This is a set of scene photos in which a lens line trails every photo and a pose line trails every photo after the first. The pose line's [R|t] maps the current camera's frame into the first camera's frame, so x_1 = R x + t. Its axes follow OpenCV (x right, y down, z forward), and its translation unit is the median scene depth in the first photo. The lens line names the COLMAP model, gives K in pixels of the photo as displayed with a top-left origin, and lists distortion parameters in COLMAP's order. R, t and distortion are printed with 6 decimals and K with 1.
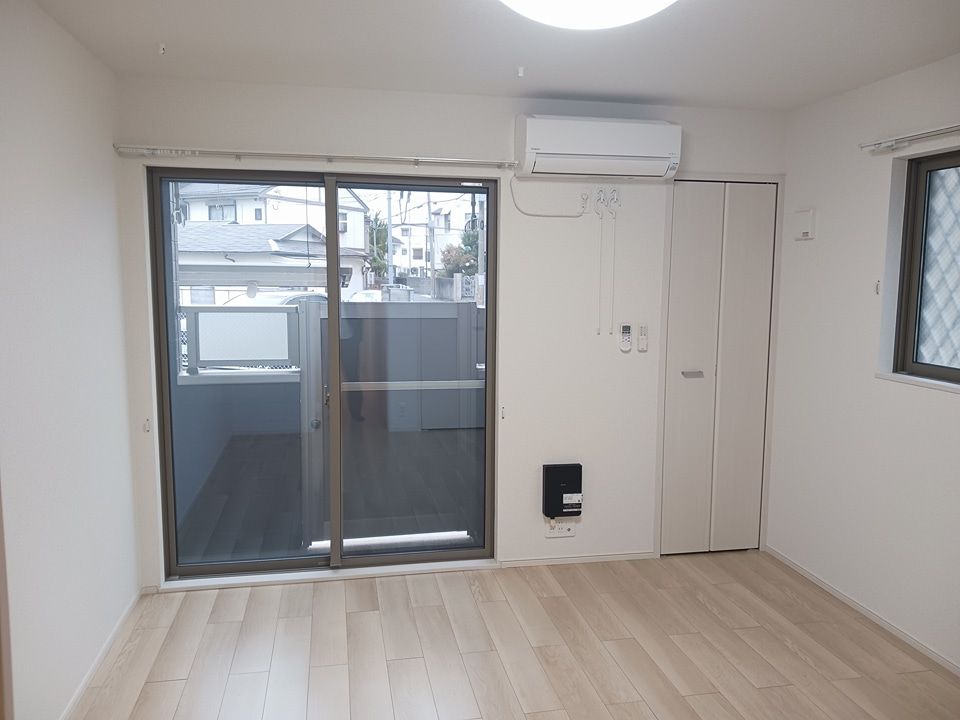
lens RADIAL K [[753.6, 0, 480.0], [0, 753.6, 360.0], [0, 0, 1]] dist [0.073928, -0.124494]
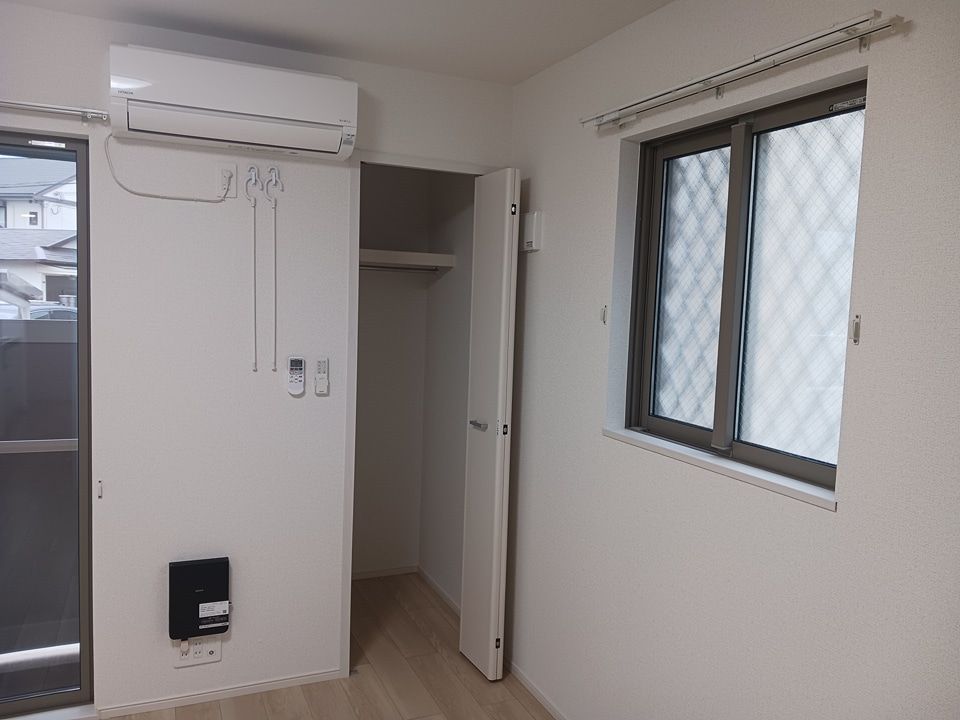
lens RADIAL K [[753.6, 0, 480.0], [0, 753.6, 360.0], [0, 0, 1]] dist [0.073928, -0.124494]
pose [[0.975153, 0.008993, 0.221348, 0.204812], [-0.002544, 0.999564, -0.029401, -0.024509], [-0.221516, 0.028107, 0.974751, 0.263620]]
